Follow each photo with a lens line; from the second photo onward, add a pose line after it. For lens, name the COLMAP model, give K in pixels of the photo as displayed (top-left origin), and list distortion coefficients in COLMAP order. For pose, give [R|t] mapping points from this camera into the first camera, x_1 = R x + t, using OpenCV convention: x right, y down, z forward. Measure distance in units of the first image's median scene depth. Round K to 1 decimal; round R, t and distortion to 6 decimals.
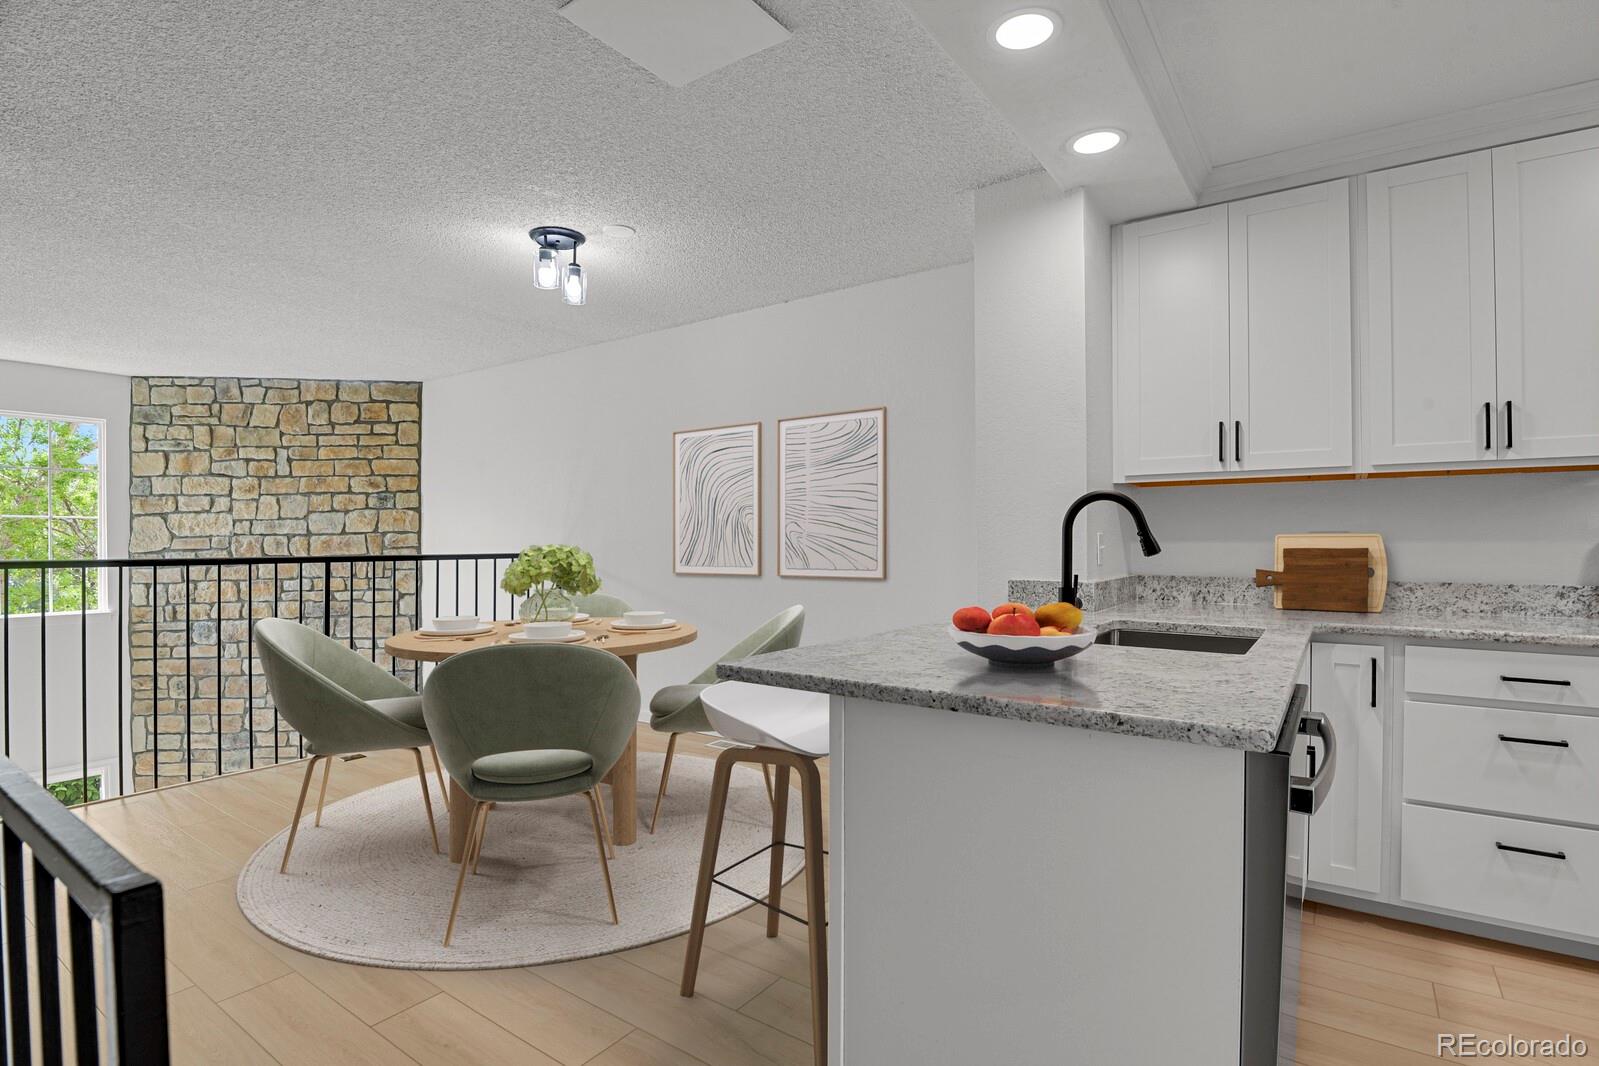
lens RADIAL K [[772.3, 0, 808.4], [0, 772.3, 532.9], [0, 0, 1]] dist [-0.028864, -0.001999]
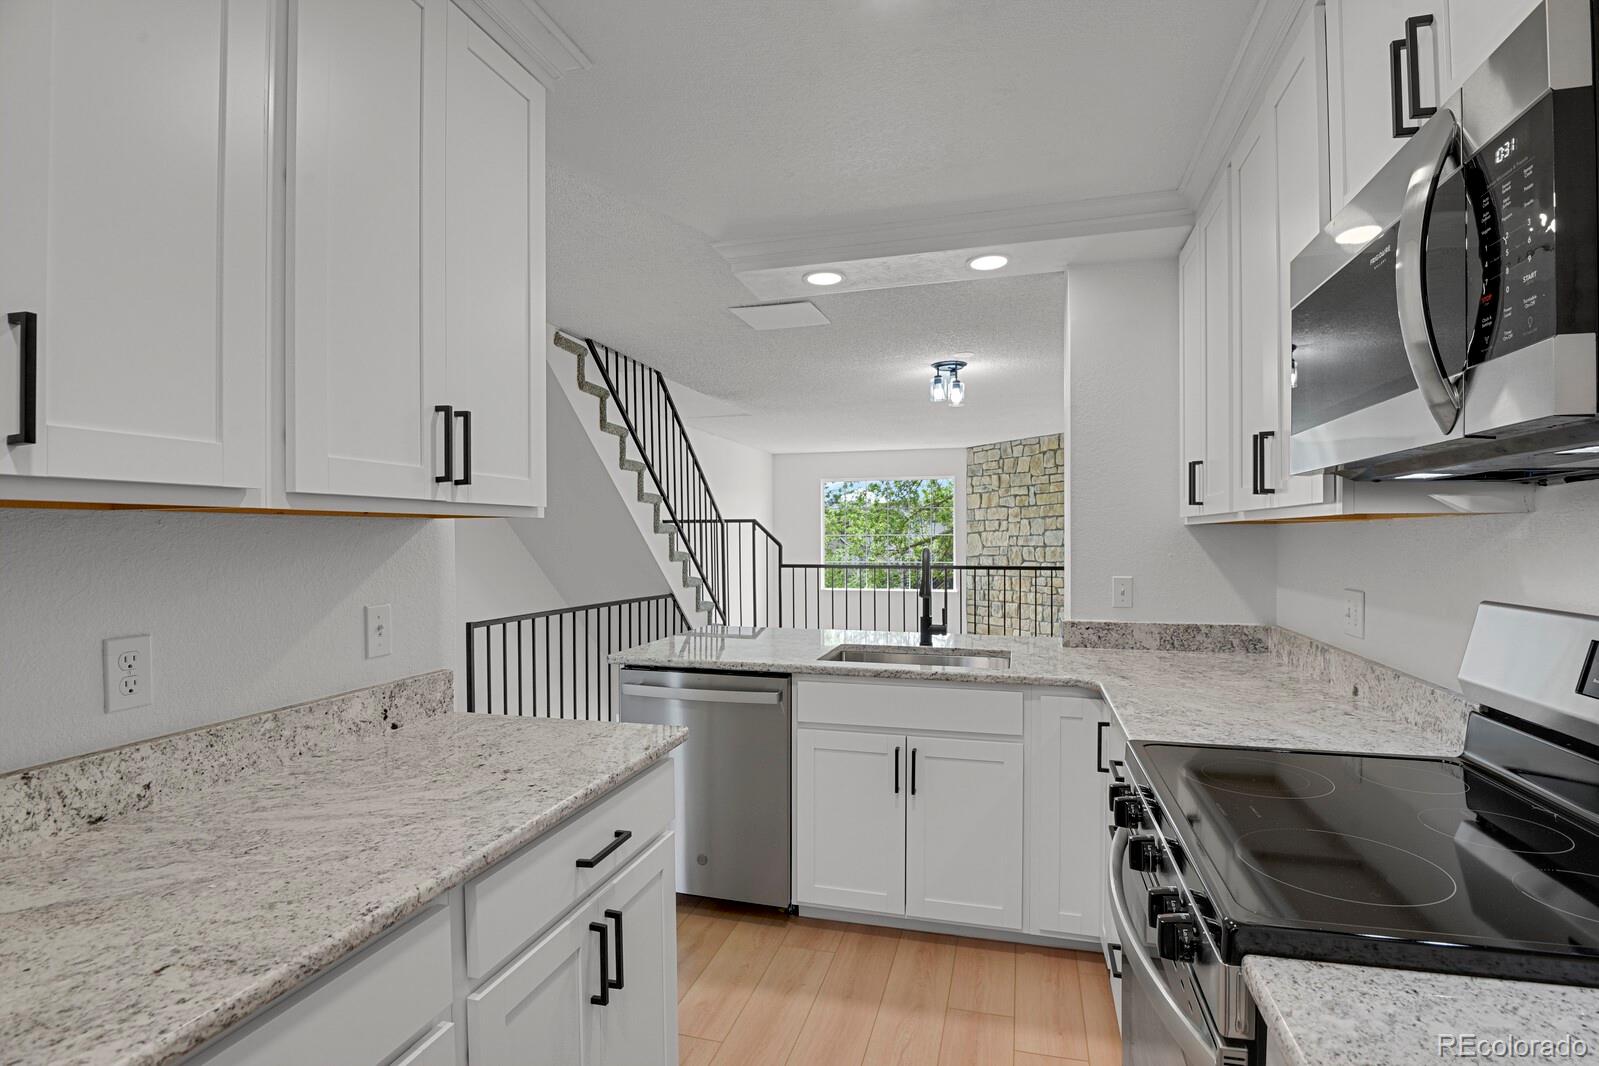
lens RADIAL K [[772.3, 0, 799.2], [0, 772.3, 534.2], [0, 0, 1]] dist [-0.028864, -0.001999]
pose [[0.317757, 0.000358, -0.948172, 0.555234], [-0.000788, 1.000000, 0.000113, -0.020265], [0.948172, 0.000711, 0.317757, 0.121844]]
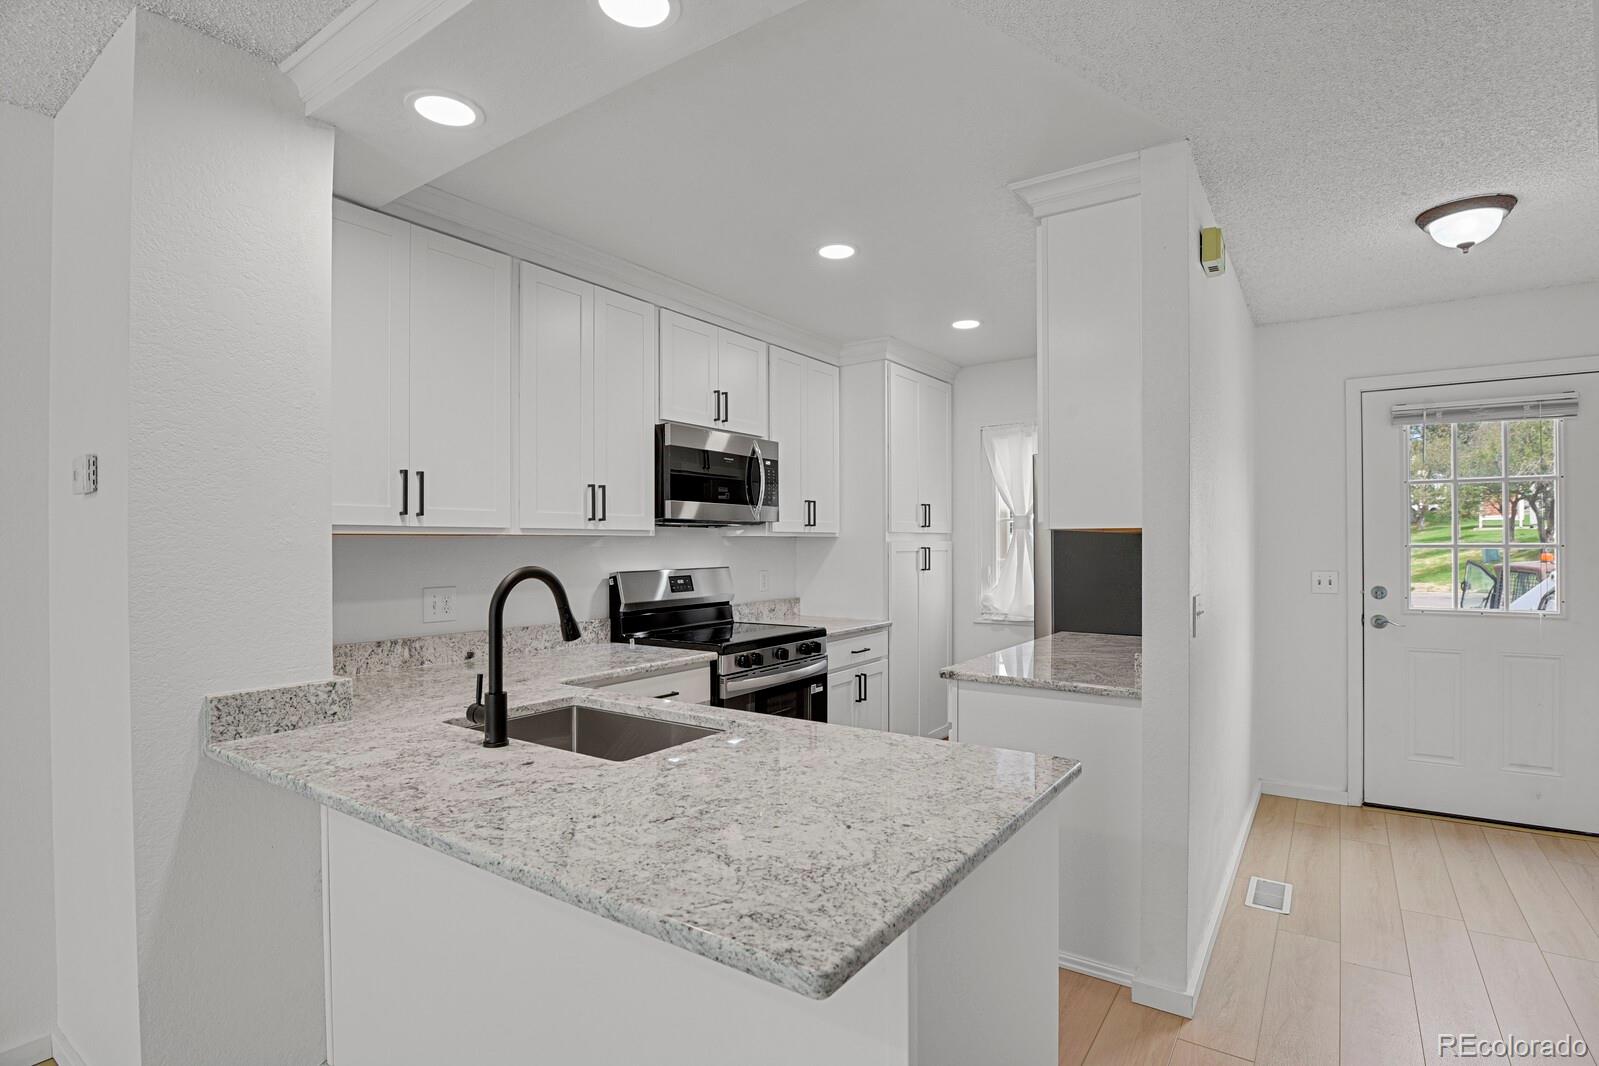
lens RADIAL K [[772.3, 0, 800.0], [0, 772.3, 538.4], [0, 0, 1]] dist [-0.028864, -0.001999]
pose [[0.007534, 0.007900, 0.999940, -0.088588], [-0.000210, 0.999969, -0.007898, -0.015902], [-0.999972, -0.000150, 0.007535, 0.143603]]
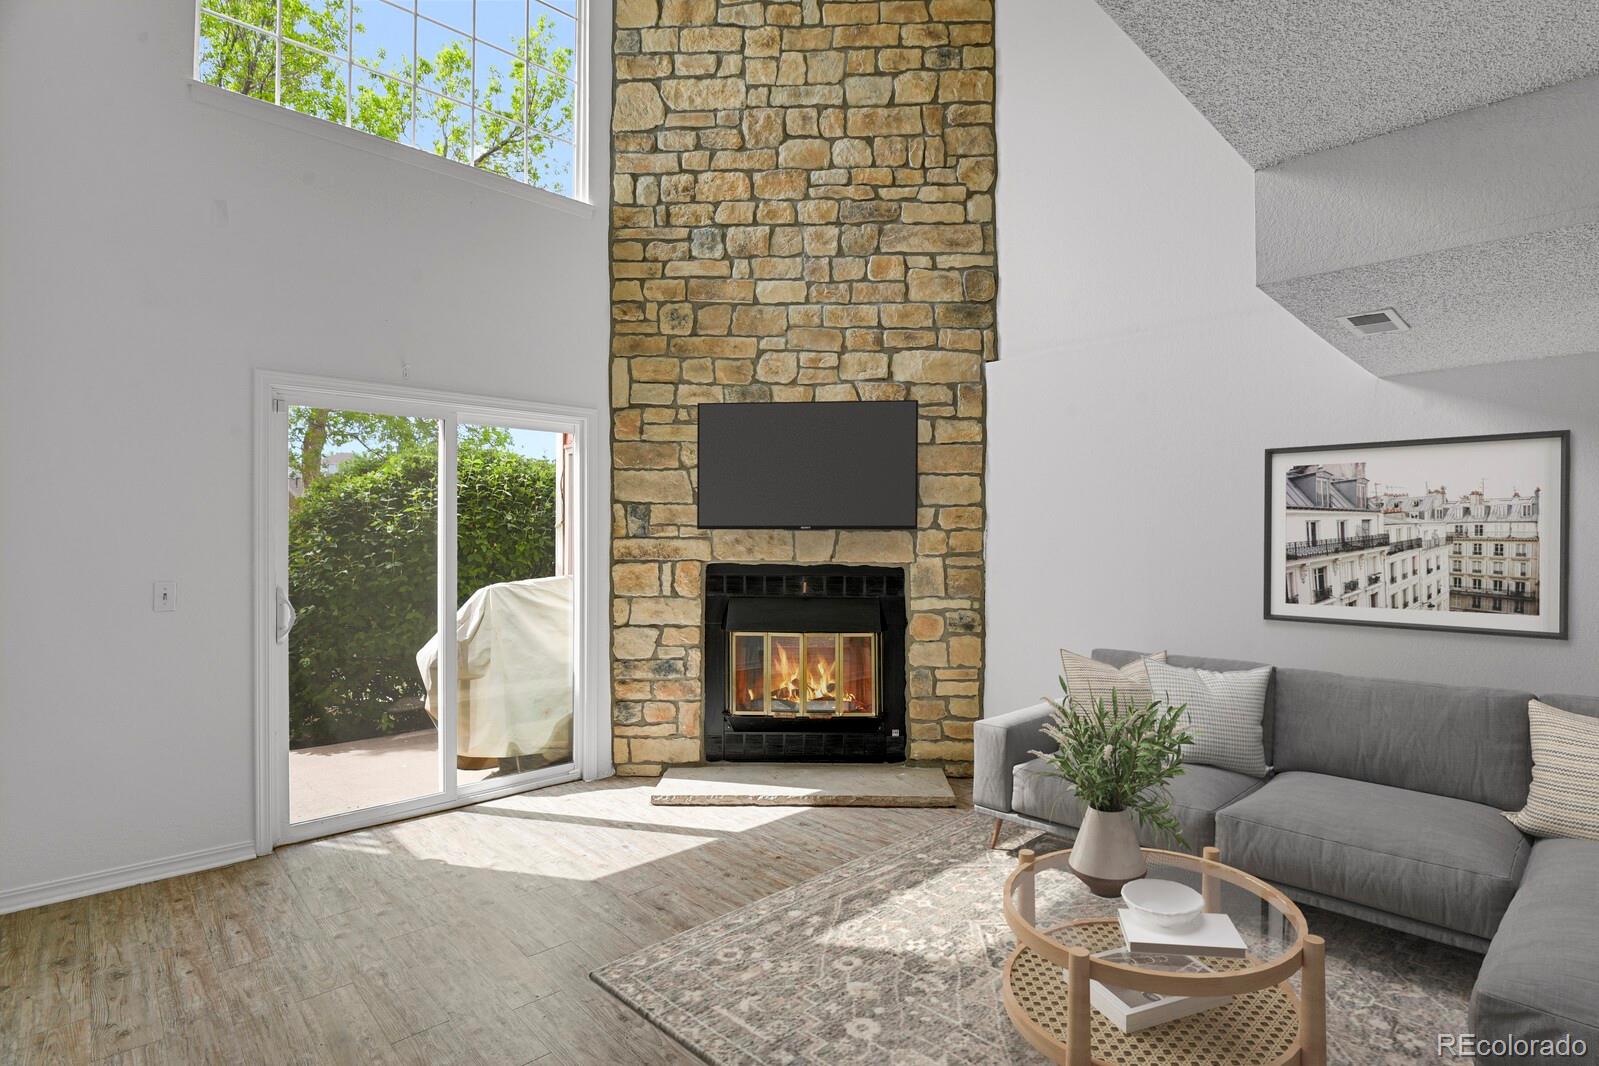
lens RADIAL K [[772.3, 0, 795.8], [0, 772.3, 539.9], [0, 0, 1]] dist [-0.028864, -0.001999]
pose [[0.983044, 0.001116, -0.183365, -0.579027], [-0.001267, 0.999999, -0.000710, 0.408929], [0.183364, 0.000931, 0.983045, 0.303441]]
